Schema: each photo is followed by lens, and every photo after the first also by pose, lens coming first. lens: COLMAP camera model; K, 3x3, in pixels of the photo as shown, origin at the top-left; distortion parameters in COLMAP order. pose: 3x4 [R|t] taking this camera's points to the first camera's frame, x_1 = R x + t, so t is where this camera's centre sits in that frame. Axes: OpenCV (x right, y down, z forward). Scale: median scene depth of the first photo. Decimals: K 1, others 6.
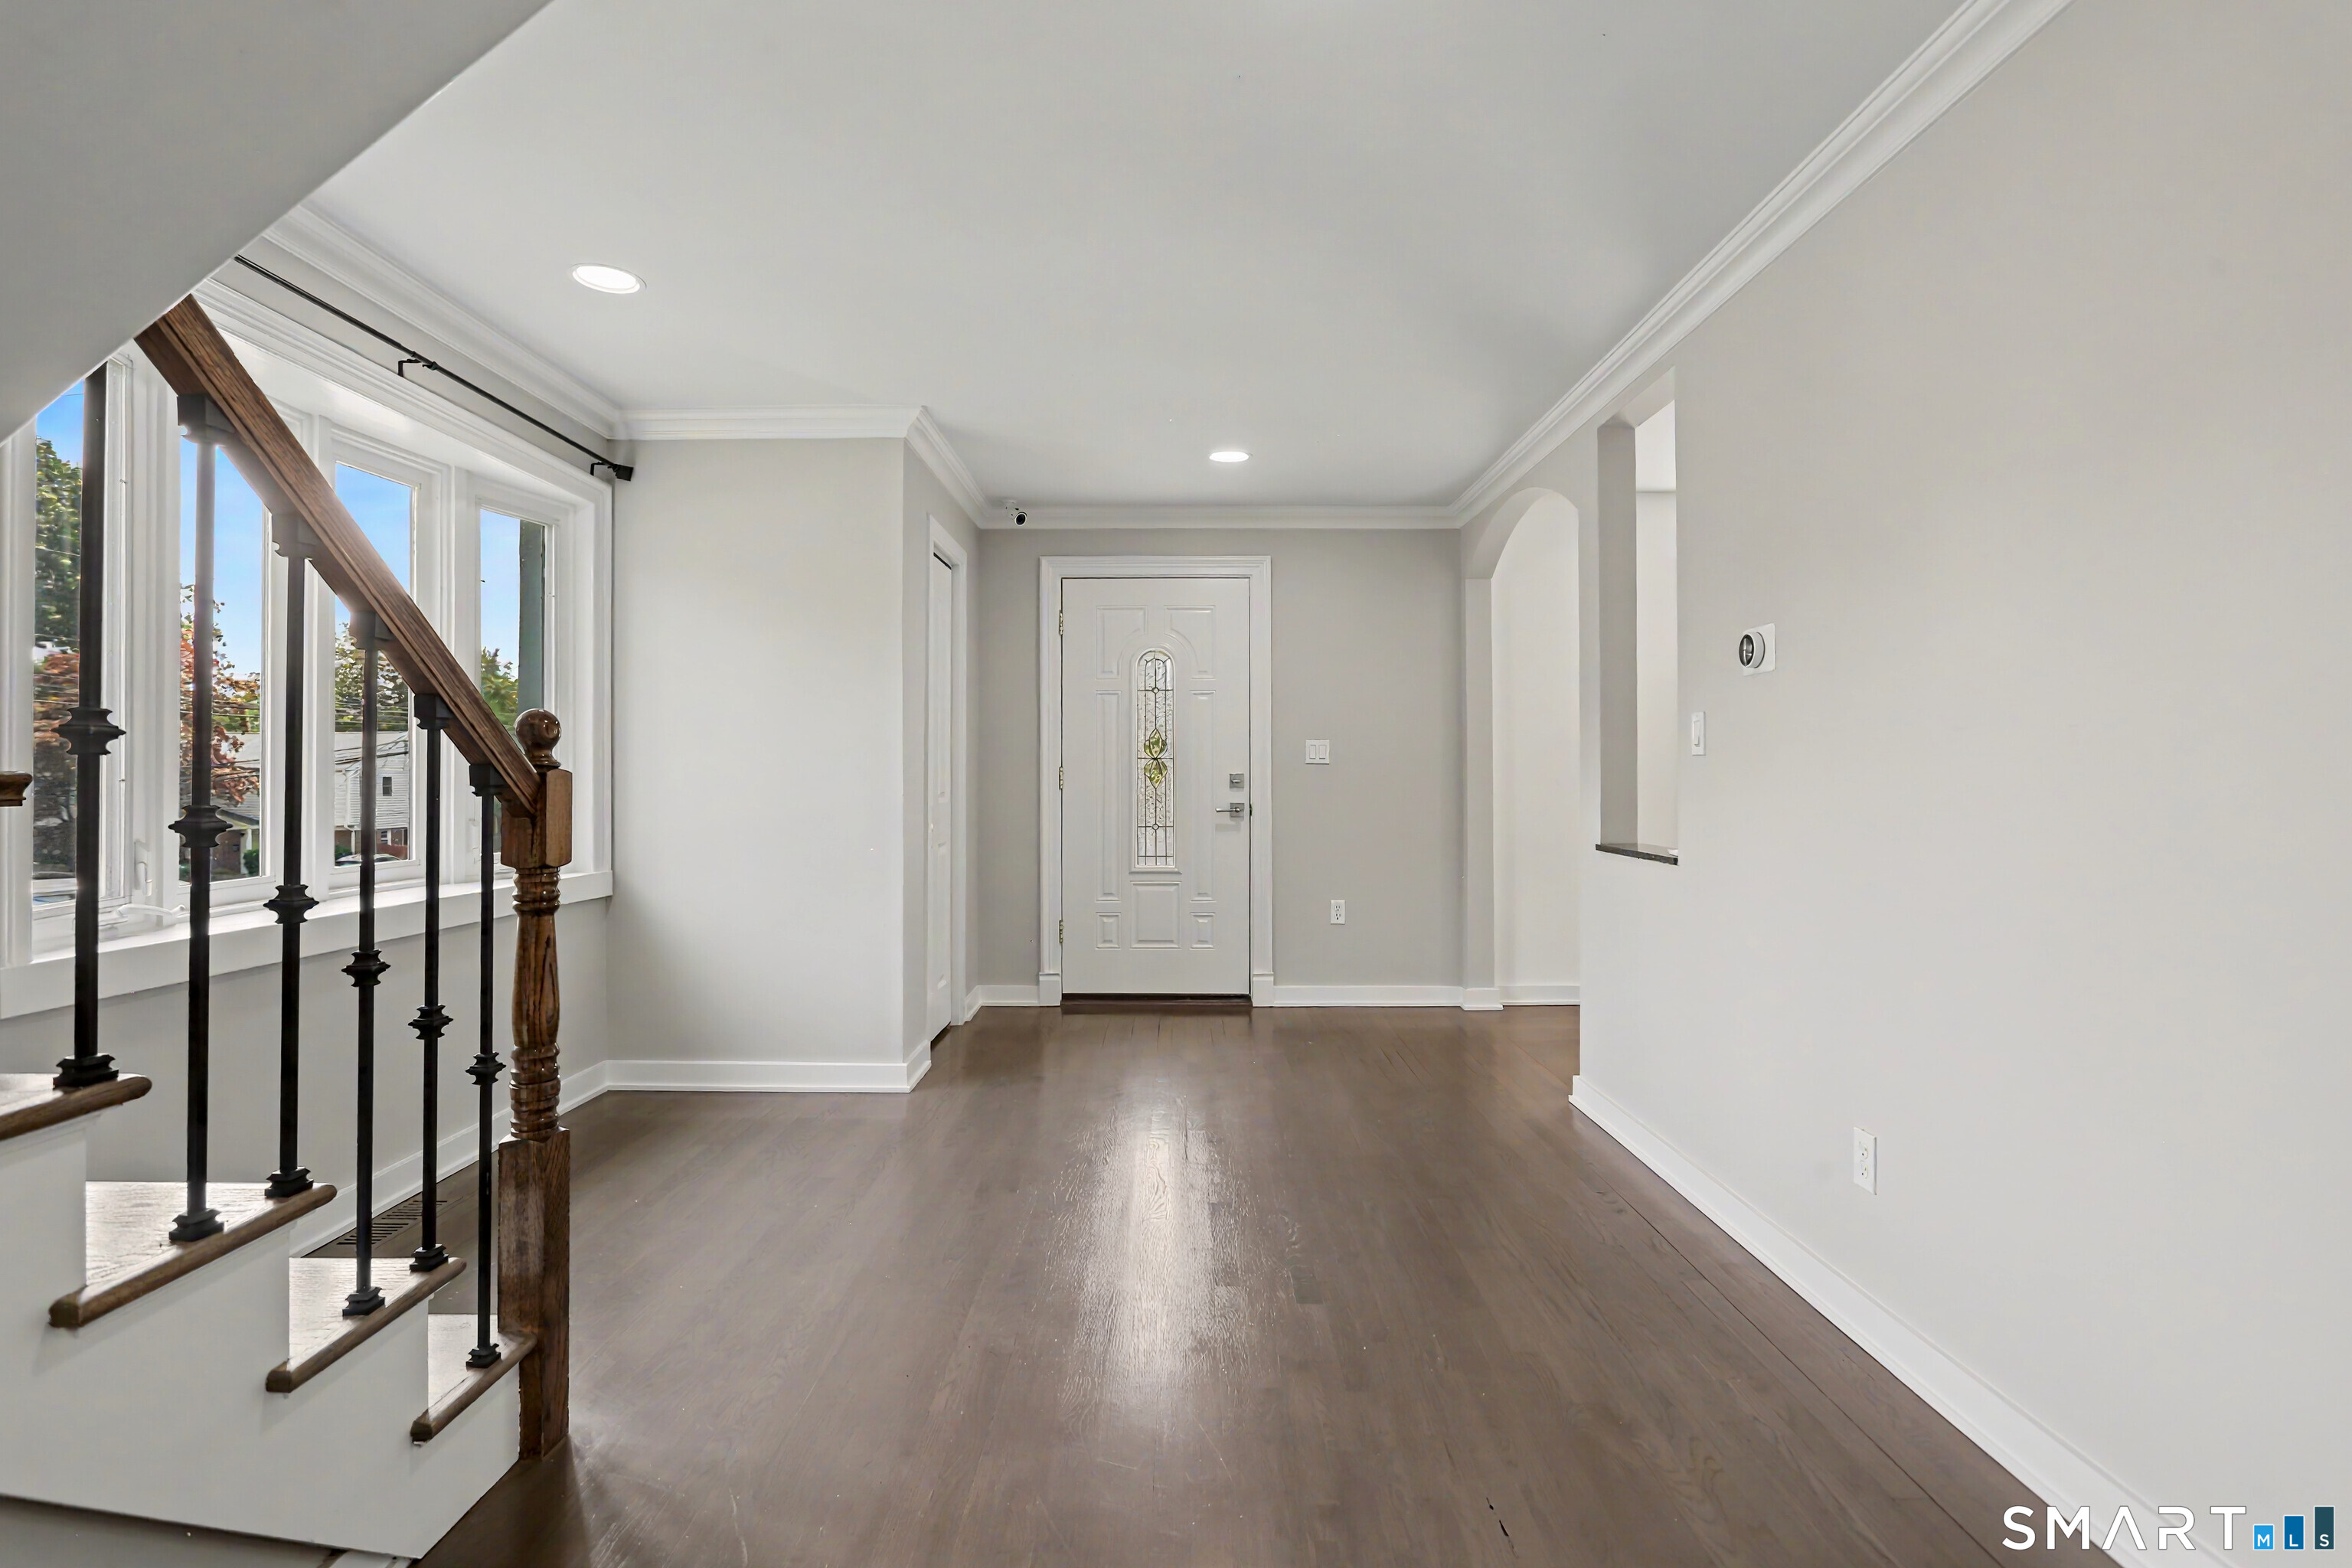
lens RADIAL K [[1132.2, 0, 1181.3], [0, 1132.2, 779.3], [0, 0, 1]] dist [-0.007172, 0.002516]
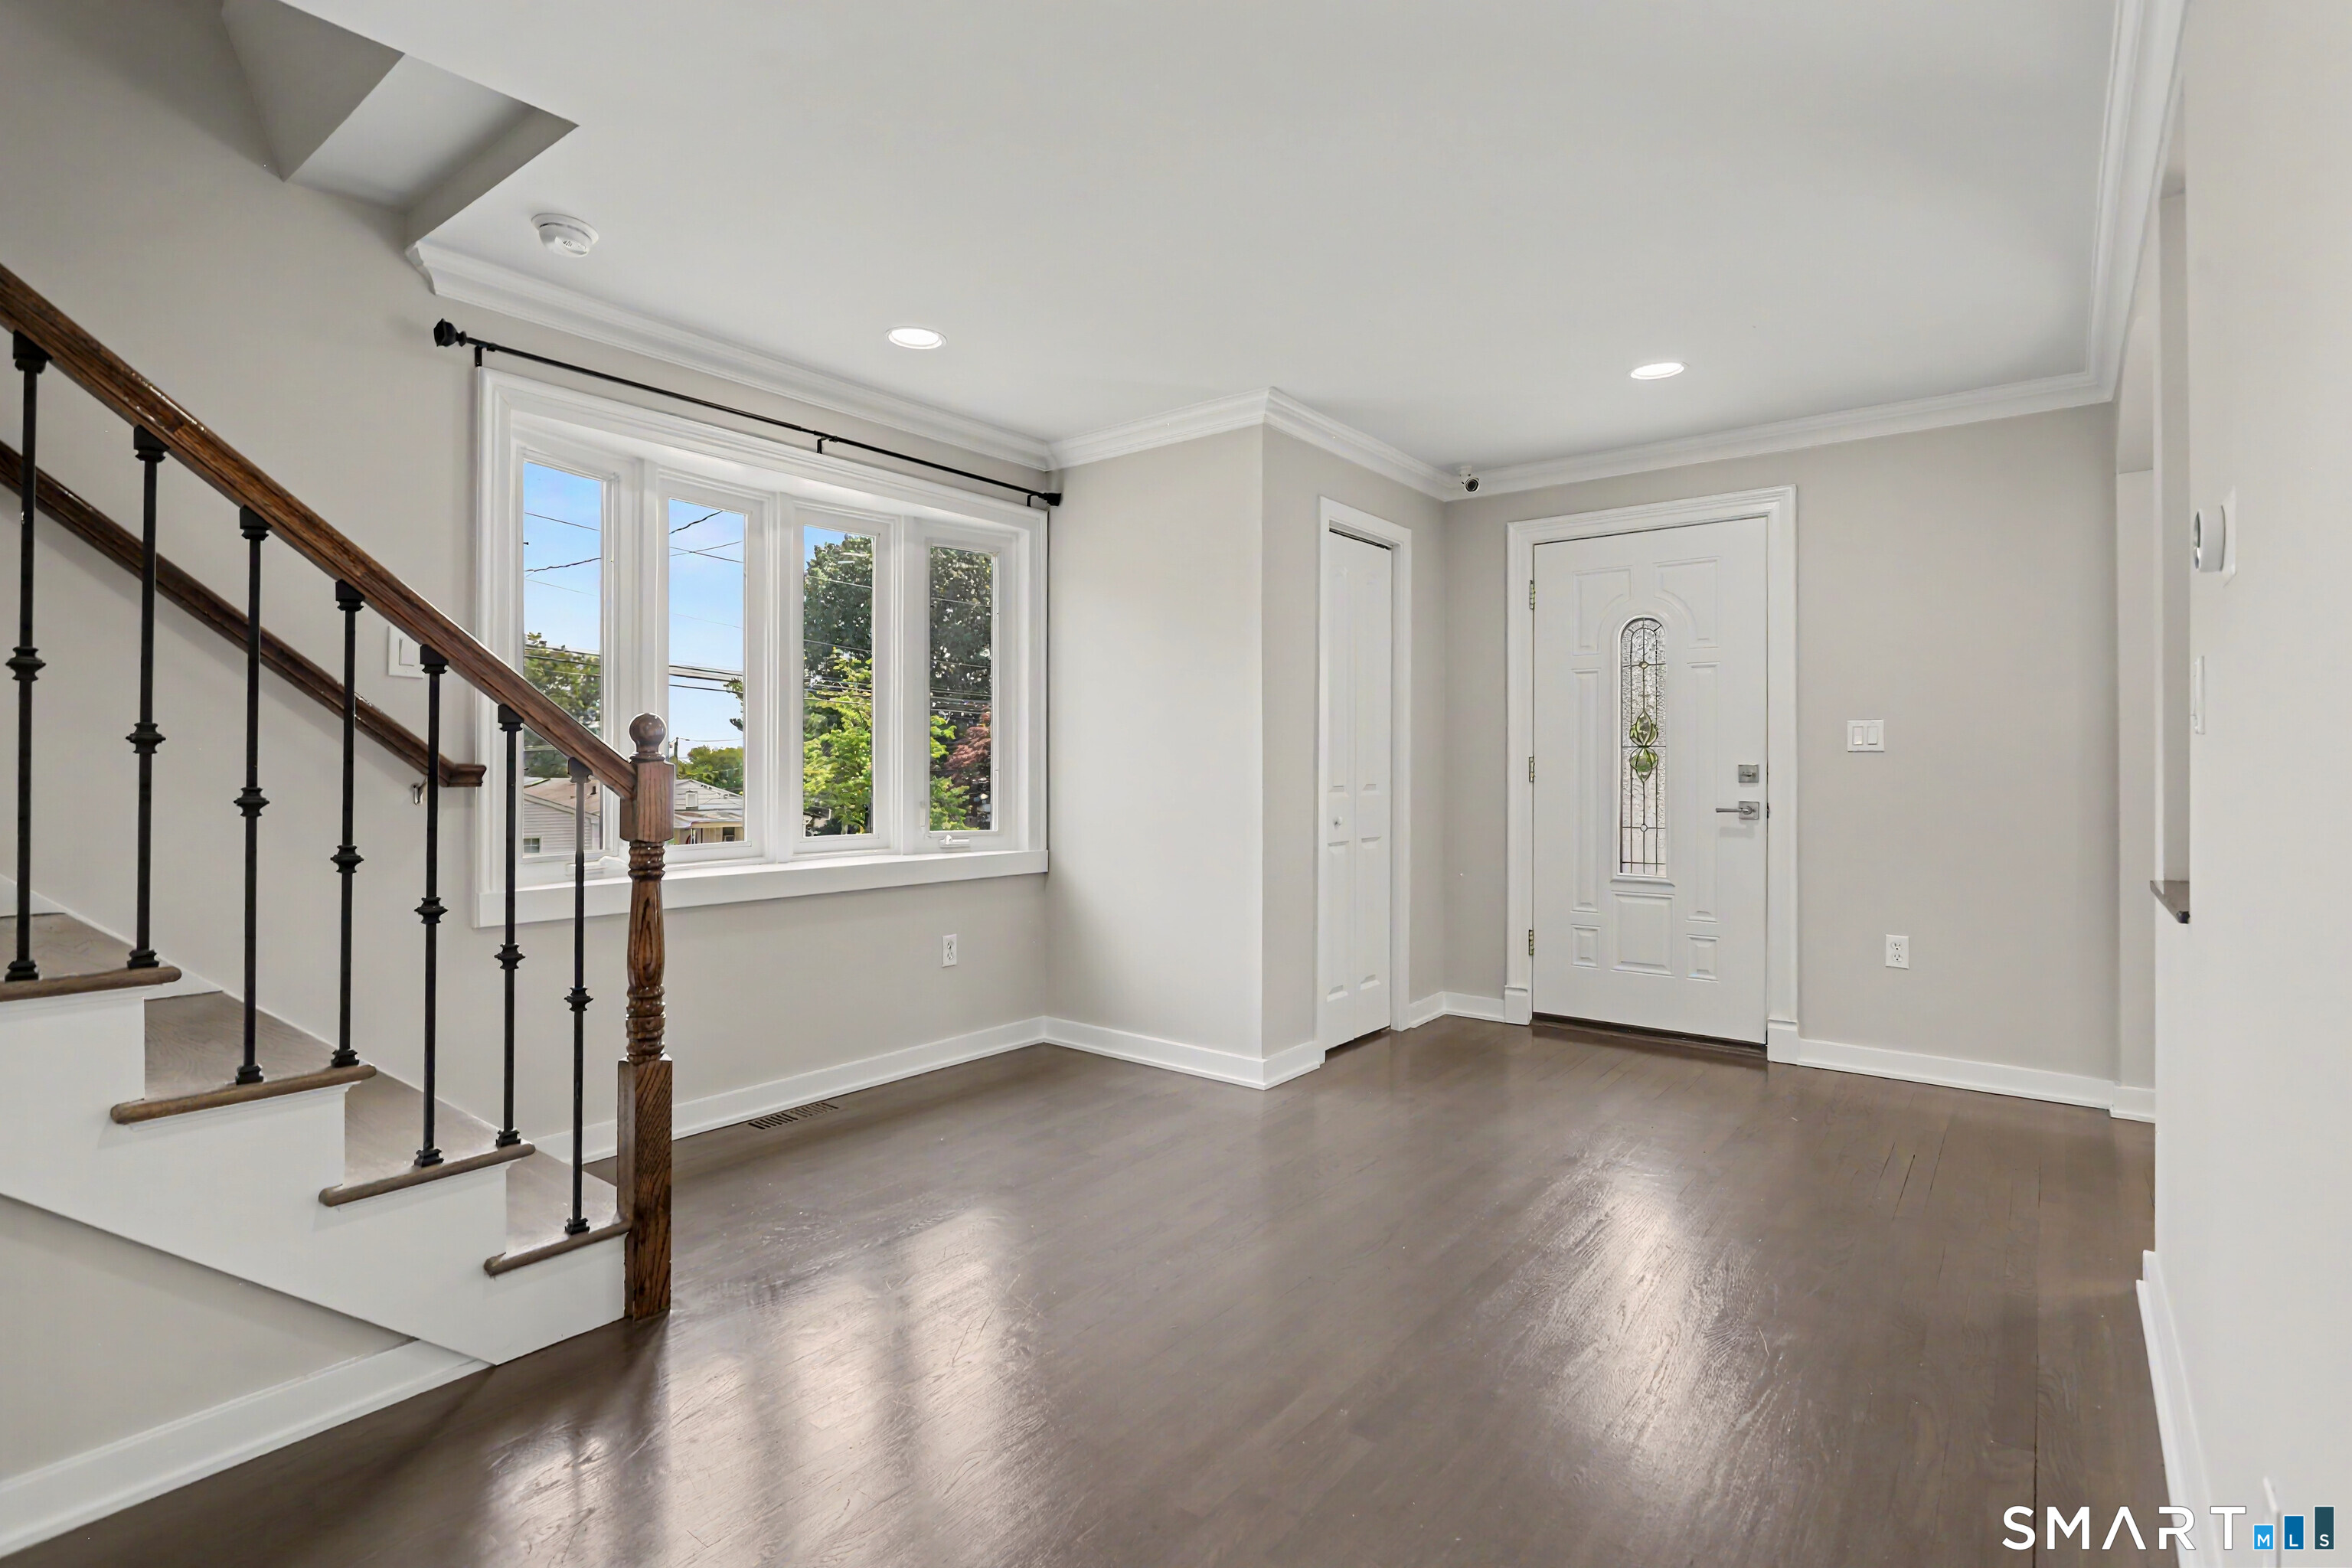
lens RADIAL K [[1132.2, 0, 1175.7], [0, 1132.2, 766.8], [0, 0, 1]] dist [-0.007172, 0.002516]
pose [[0.788927, 0.001480, -0.614485, 0.223044], [-0.002725, 0.999996, -0.001090, -0.001367], [0.614480, 0.002535, 0.788928, 0.131783]]
